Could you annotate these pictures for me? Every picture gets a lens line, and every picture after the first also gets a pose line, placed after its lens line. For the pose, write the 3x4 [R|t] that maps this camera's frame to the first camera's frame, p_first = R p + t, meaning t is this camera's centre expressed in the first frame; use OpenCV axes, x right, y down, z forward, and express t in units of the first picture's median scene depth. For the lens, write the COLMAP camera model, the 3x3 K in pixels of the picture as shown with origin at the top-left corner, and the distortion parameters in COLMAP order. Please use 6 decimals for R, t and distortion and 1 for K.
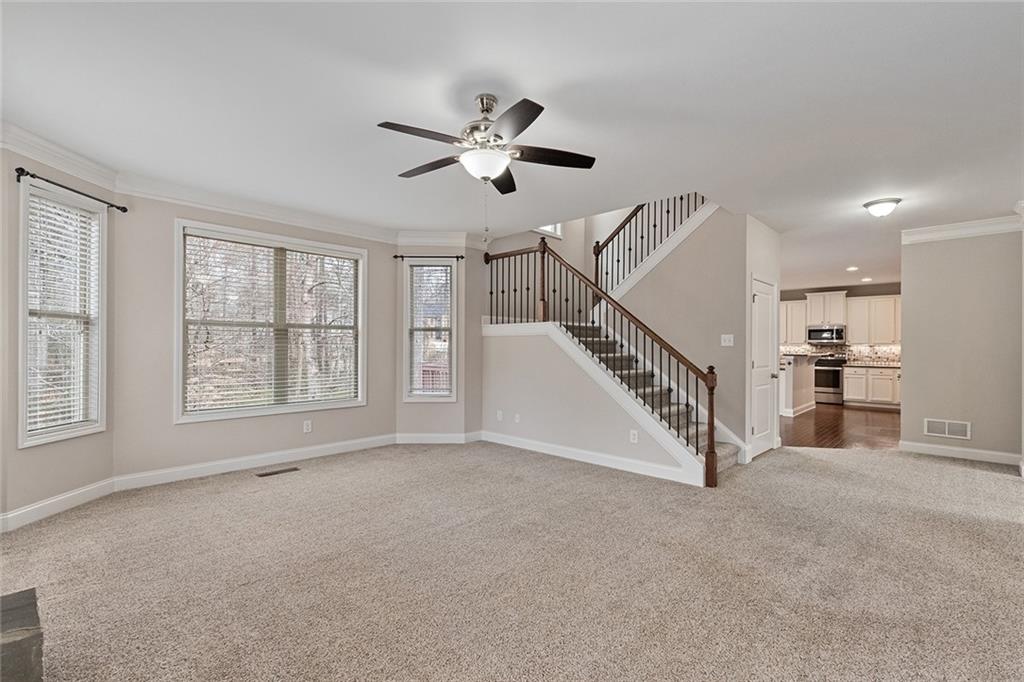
lens RADIAL K [[458.8, 0, 516.8], [0, 458.8, 343.5], [0, 0, 1]] dist [0.012673, -0.000123]
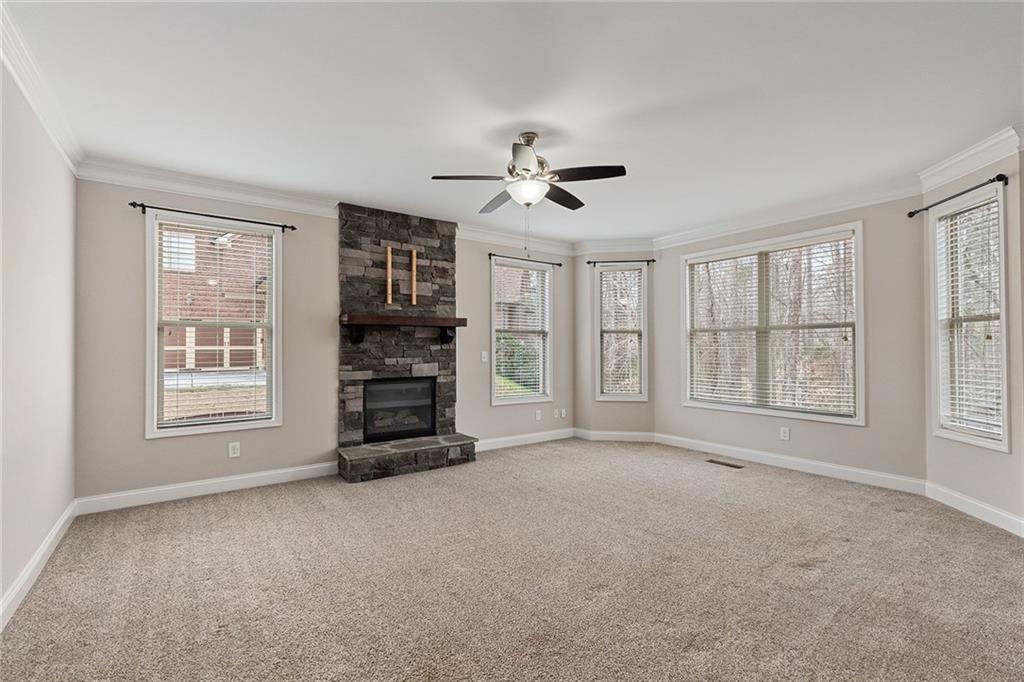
lens RADIAL K [[458.8, 0, 516.9], [0, 458.8, 340.3], [0, 0, 1]] dist [0.012673, -0.000123]
pose [[-0.173056, -0.023801, -0.984624, 0.583538], [0.006610, 0.999657, -0.025327, 0.010176], [0.984890, -0.010891, -0.172839, 0.636760]]
